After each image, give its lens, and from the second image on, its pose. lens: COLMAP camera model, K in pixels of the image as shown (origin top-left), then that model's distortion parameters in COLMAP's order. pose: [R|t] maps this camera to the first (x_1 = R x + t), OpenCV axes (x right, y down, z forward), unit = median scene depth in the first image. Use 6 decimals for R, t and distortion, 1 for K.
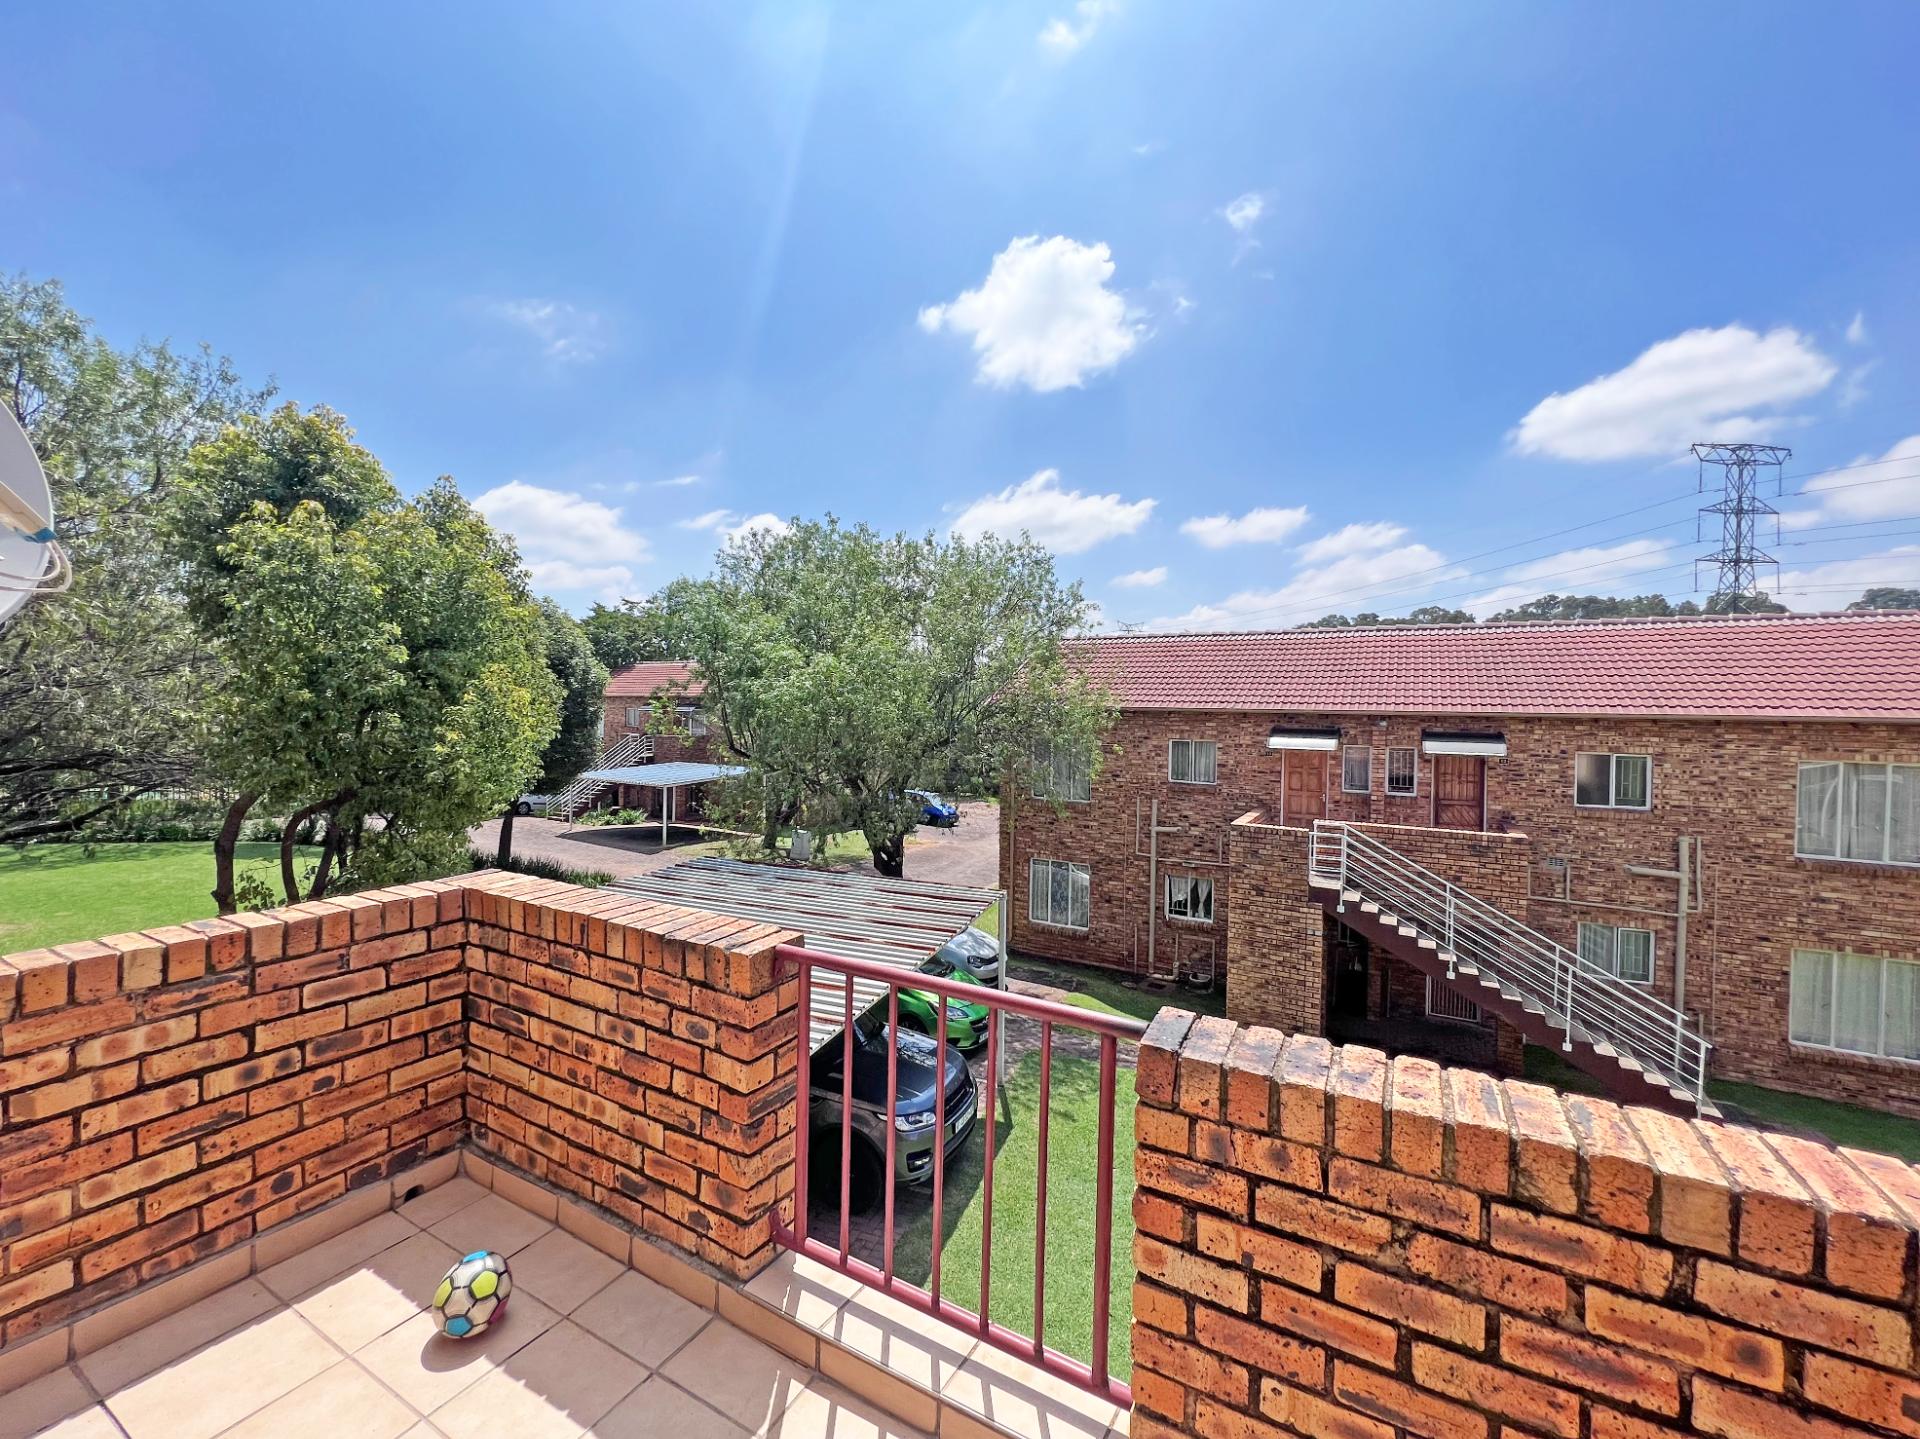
lens RADIAL K [[791.3, 0, 960.0], [0, 791.3, 719.5], [0, 0, 1]] dist [0.001805, 0.000035]
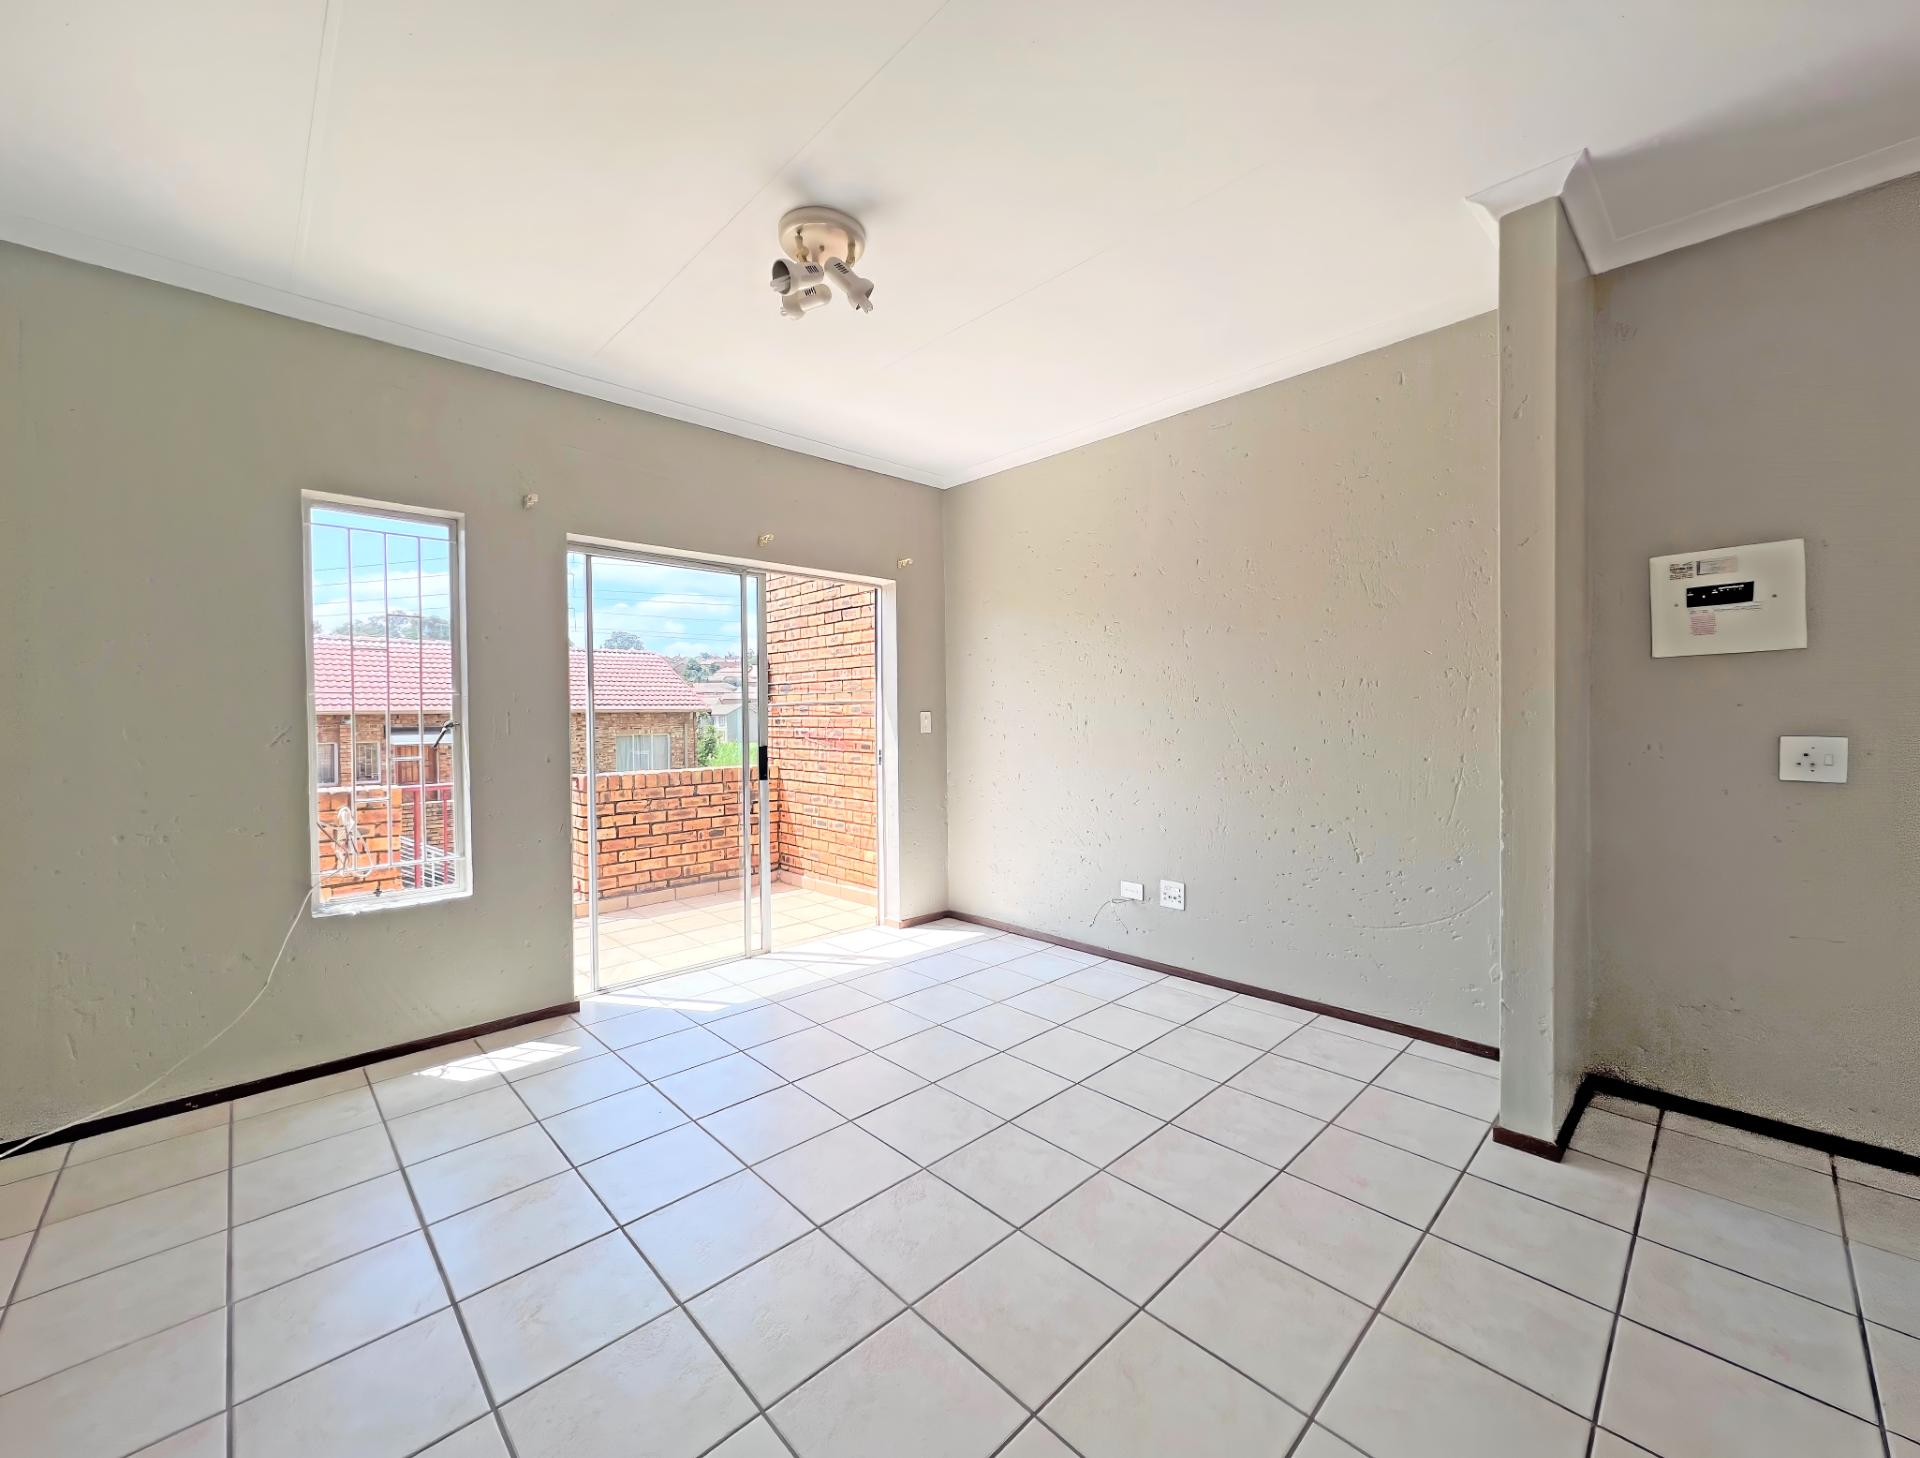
lens RADIAL K [[761.7, 0, 960.0], [0, 761.7, 729.0], [0, 0, 1]] dist [0.000617, 0.000142]
pose [[0.288648, -0.035895, 0.956762, -2.736040], [0.036090, 0.998995, 0.026592, 0.177779], [-0.956755, 0.026854, 0.289653, -1.734655]]
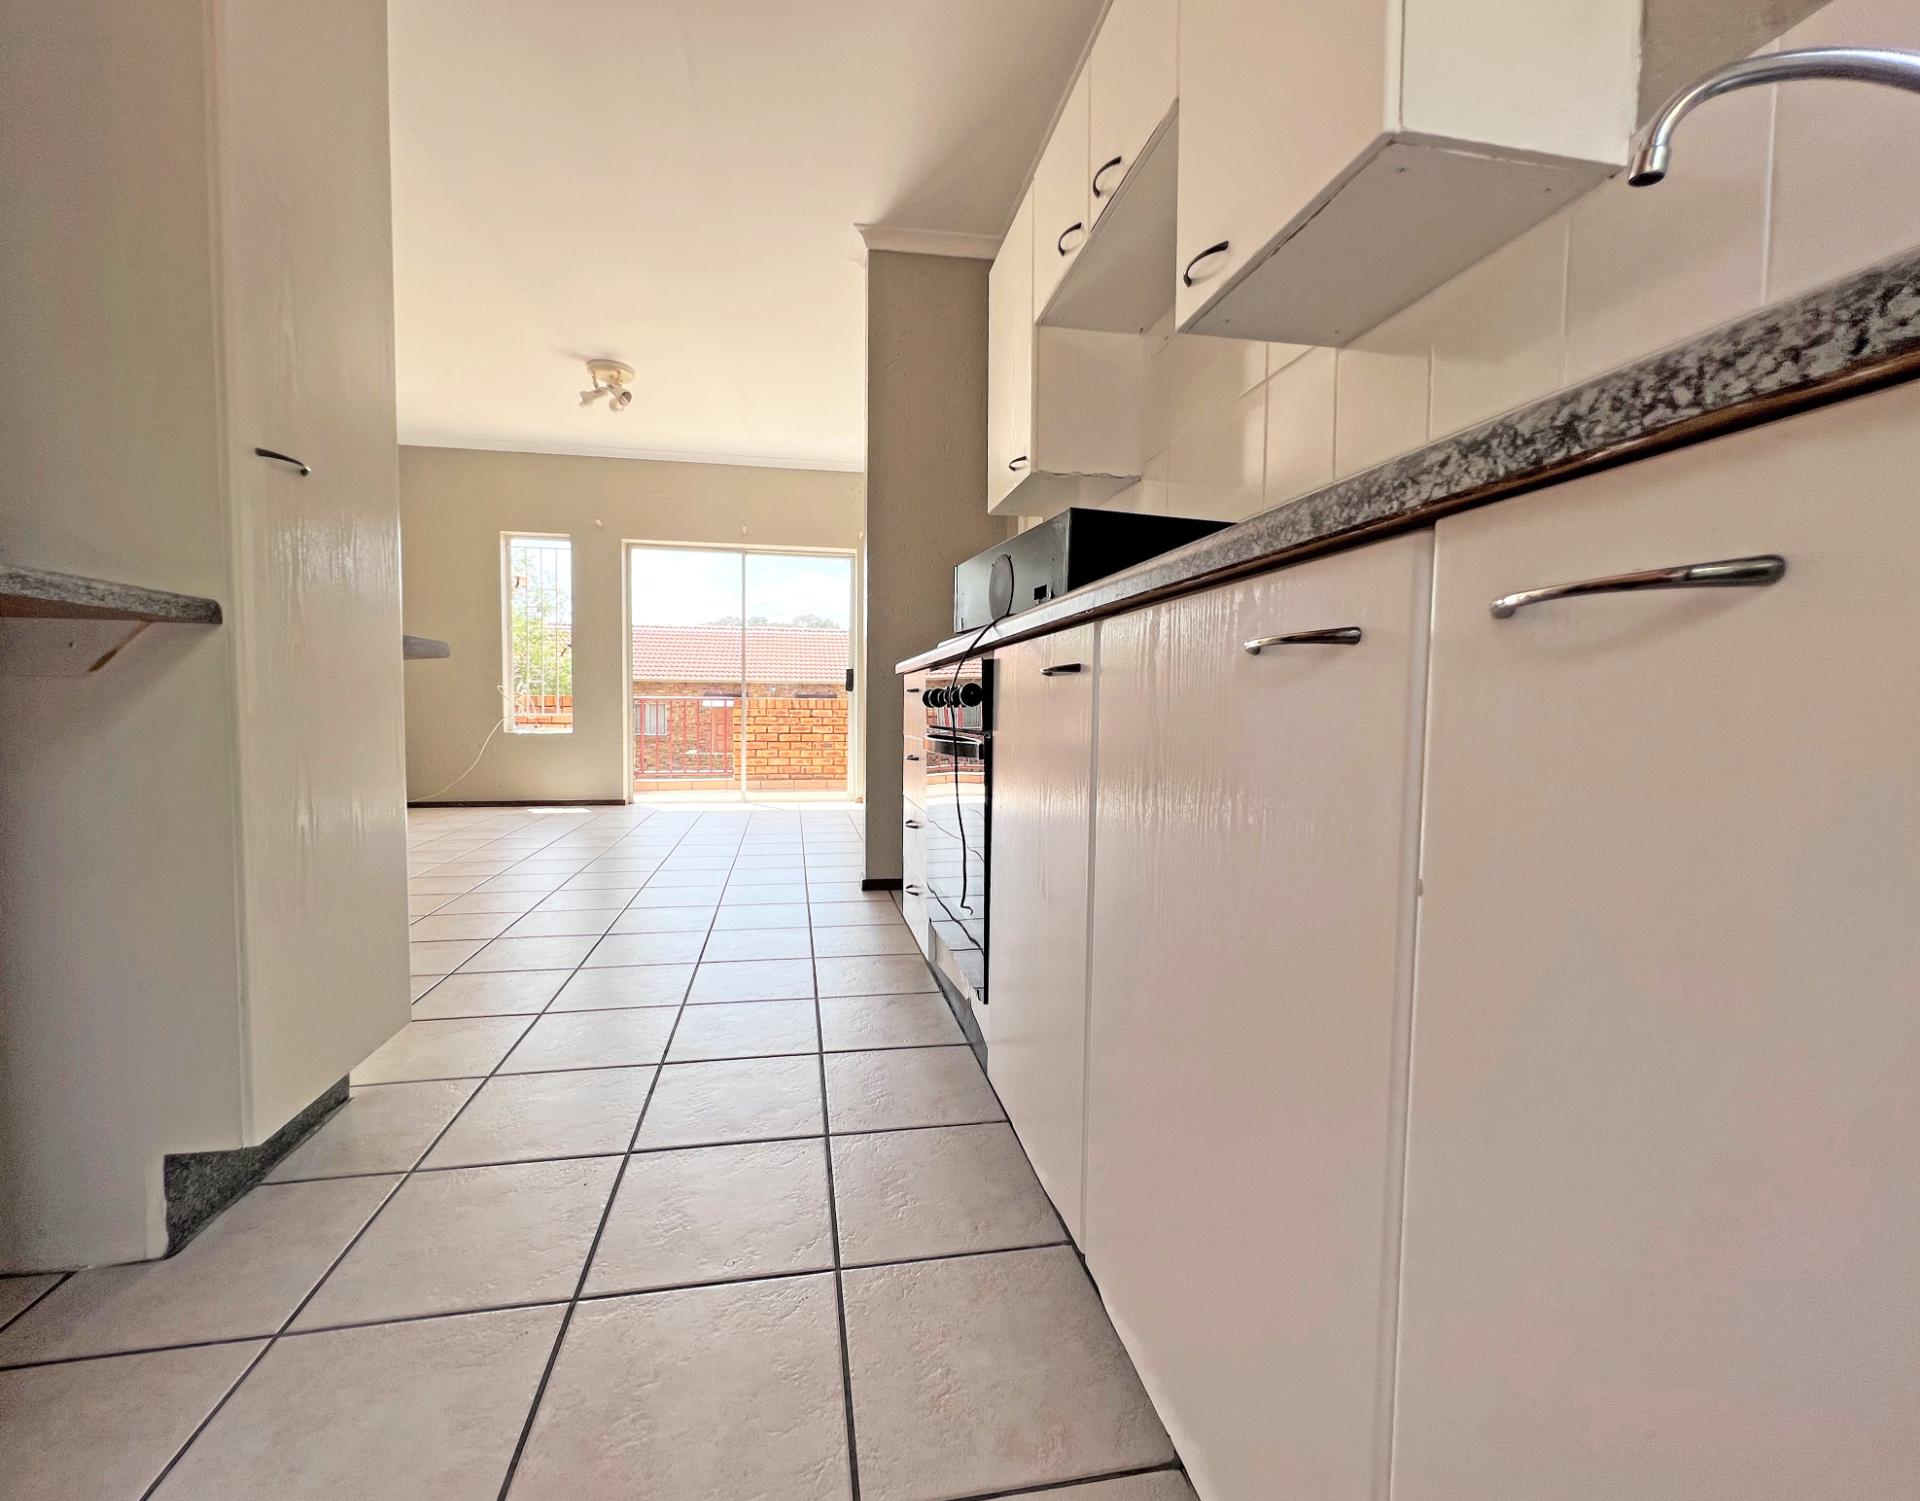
lens RADIAL K [[792.0, 0, 933.5], [0, 792.0, 744.0], [0, 0, 1]] dist [-0.000310, -0.000018]
pose [[0.770377, -0.039809, 0.636344, -2.330995], [0.017458, 0.998992, 0.041360, 0.564148], [-0.637349, -0.020753, 0.770296, -4.328315]]
